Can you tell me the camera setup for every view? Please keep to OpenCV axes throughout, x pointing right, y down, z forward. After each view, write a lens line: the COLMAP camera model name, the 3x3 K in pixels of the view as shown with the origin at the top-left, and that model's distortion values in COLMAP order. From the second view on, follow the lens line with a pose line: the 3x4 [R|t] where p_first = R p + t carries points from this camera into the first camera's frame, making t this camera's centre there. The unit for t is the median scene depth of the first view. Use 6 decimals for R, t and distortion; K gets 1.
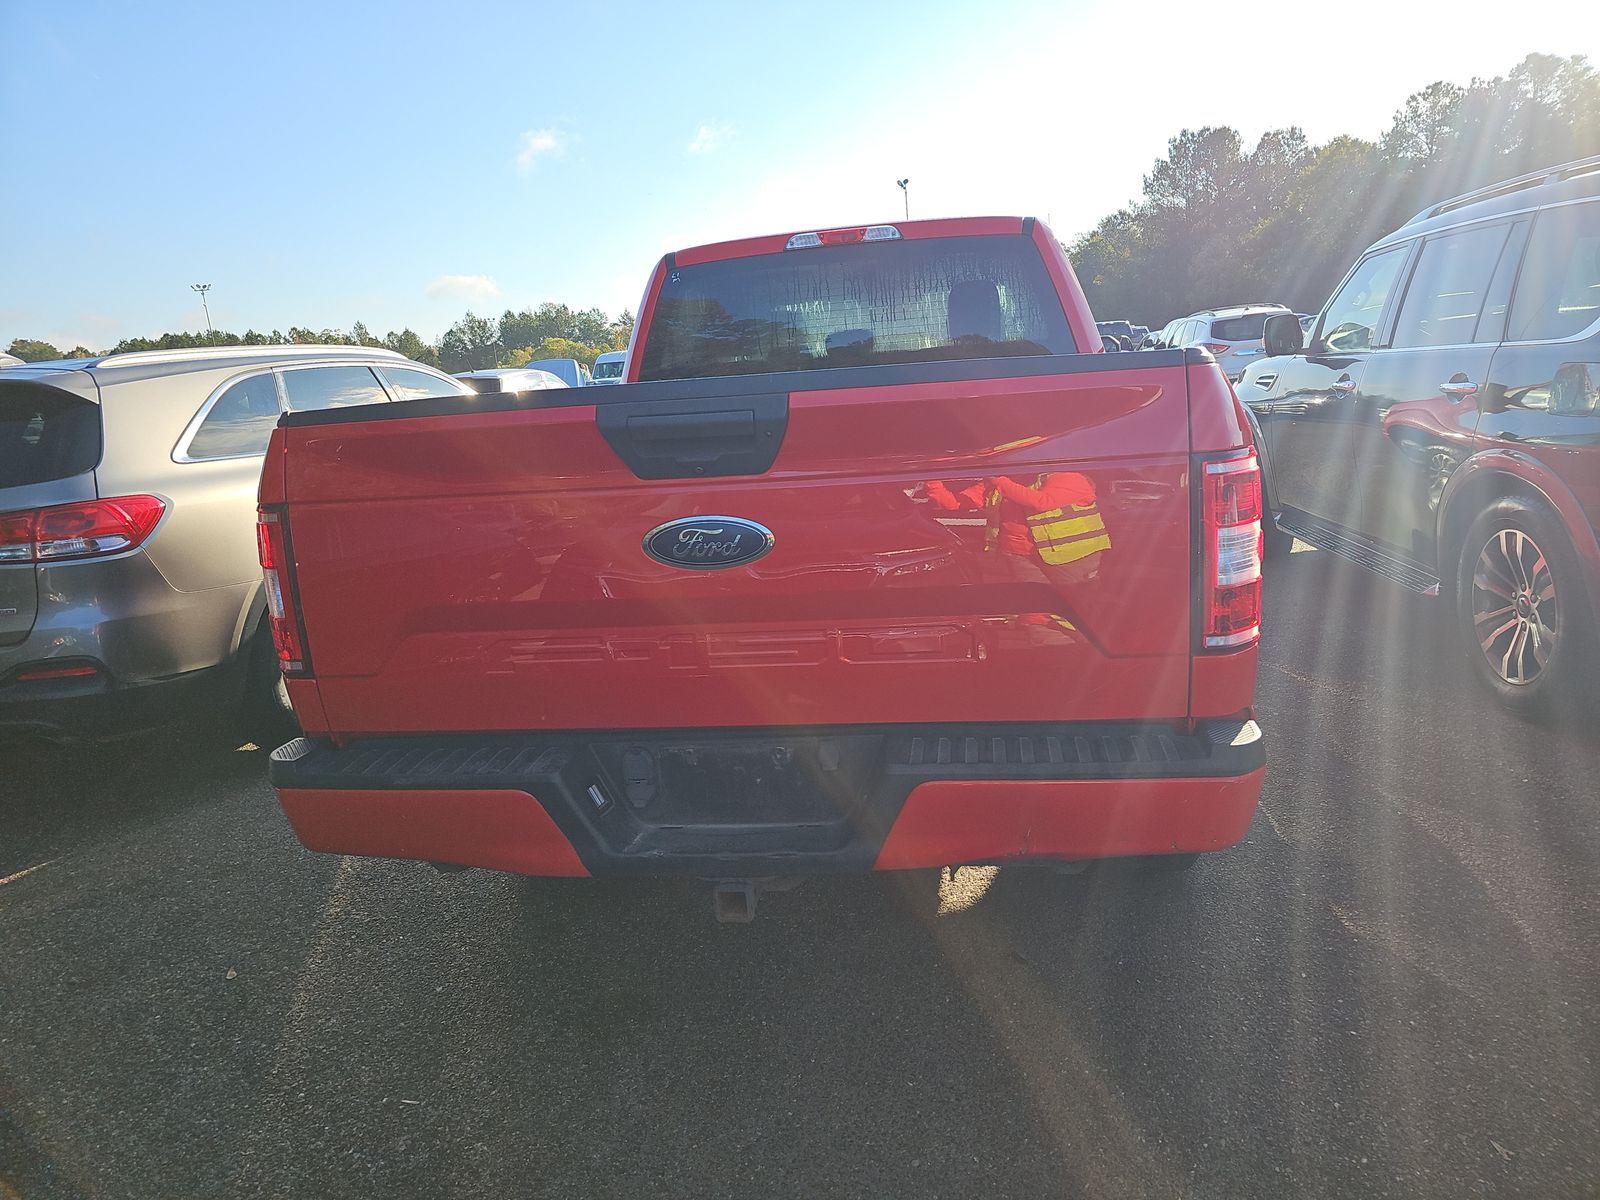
lens RADIAL K [[1066.5, 0, 793.1], [0, 1066.5, 589.3], [0, 0, 1]] dist [0.045247, -0.041266]
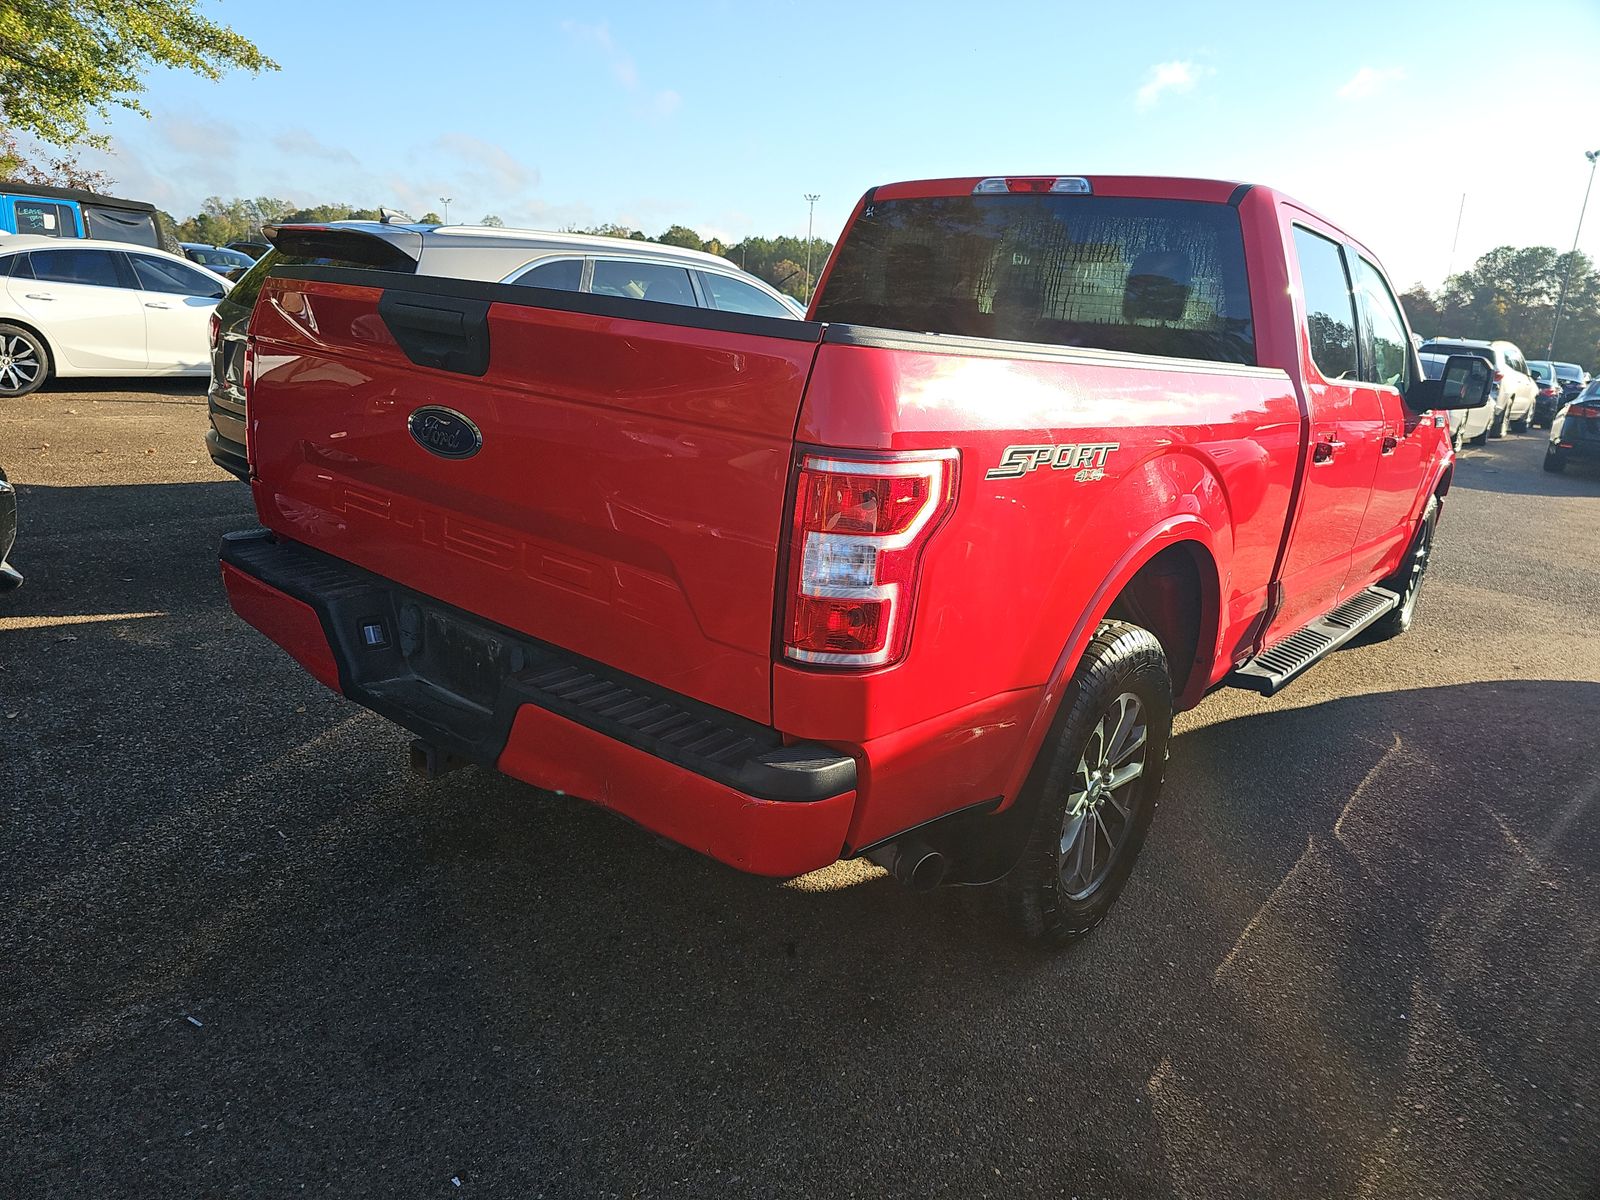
lens RADIAL K [[1066.5, 0, 789.8], [0, 1066.5, 604.8], [0, 0, 1]] dist [0.045247, -0.041266]
pose [[0.851563, 0.276084, -0.445665, 0.378161], [-0.246935, 0.961121, 0.123567, -0.049081], [0.462453, 0.004826, 0.886631, 0.097916]]
